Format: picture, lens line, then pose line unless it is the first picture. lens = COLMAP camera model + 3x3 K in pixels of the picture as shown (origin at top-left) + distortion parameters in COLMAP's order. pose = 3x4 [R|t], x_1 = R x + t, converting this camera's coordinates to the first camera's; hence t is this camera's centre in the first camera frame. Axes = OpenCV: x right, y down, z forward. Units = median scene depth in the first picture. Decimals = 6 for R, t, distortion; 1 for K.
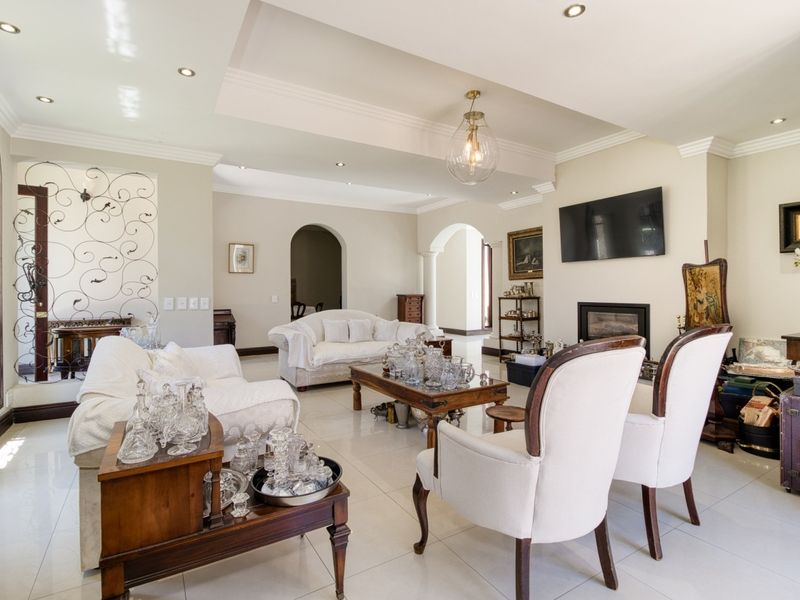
lens RADIAL K [[419.3, 0, 399.3], [0, 419.3, 291.4], [0, 0, 1]] dist [0.014216, -0.000445]
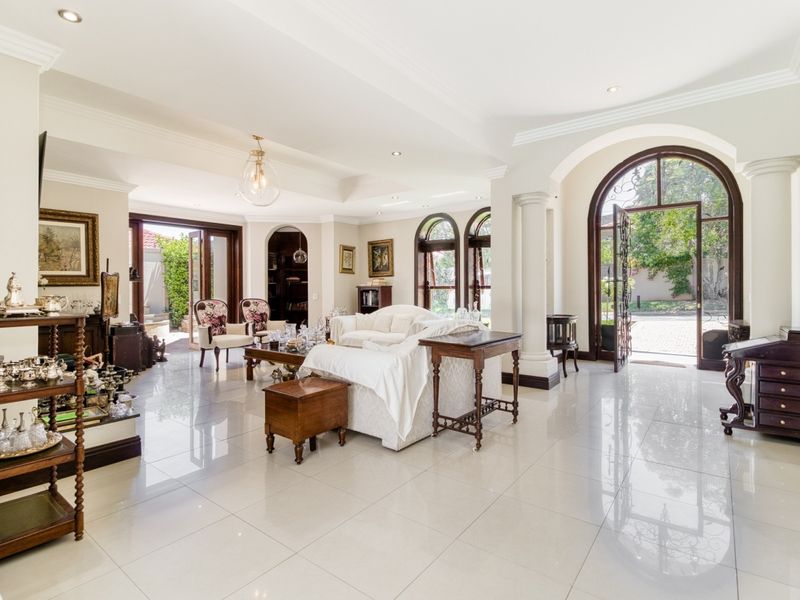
lens RADIAL K [[419.3, 0, 399.3], [0, 419.3, 291.4], [0, 0, 1]] dist [0.014216, -0.000445]
pose [[-0.934674, 0.008519, -0.355405, 0.185465], [0.003942, 0.999900, 0.013601, -0.010825], [0.355485, 0.011311, -0.934613, 1.736215]]
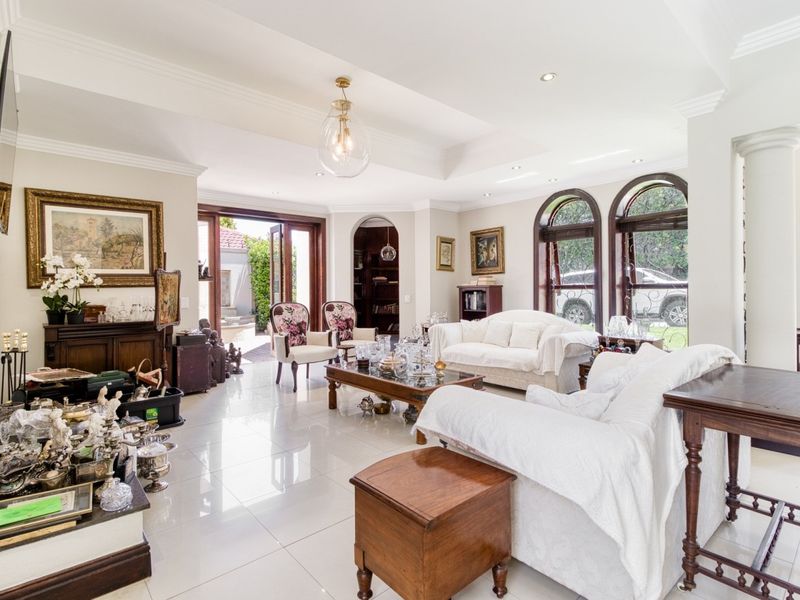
lens RADIAL K [[419.3, 0, 399.3], [0, 419.3, 291.4], [0, 0, 1]] dist [0.014216, -0.000445]
pose [[-0.985268, 0.010467, -0.170696, 0.172904], [0.008798, 0.999906, 0.010529, -0.008385], [0.170790, 0.008872, -0.985268, 1.446181]]
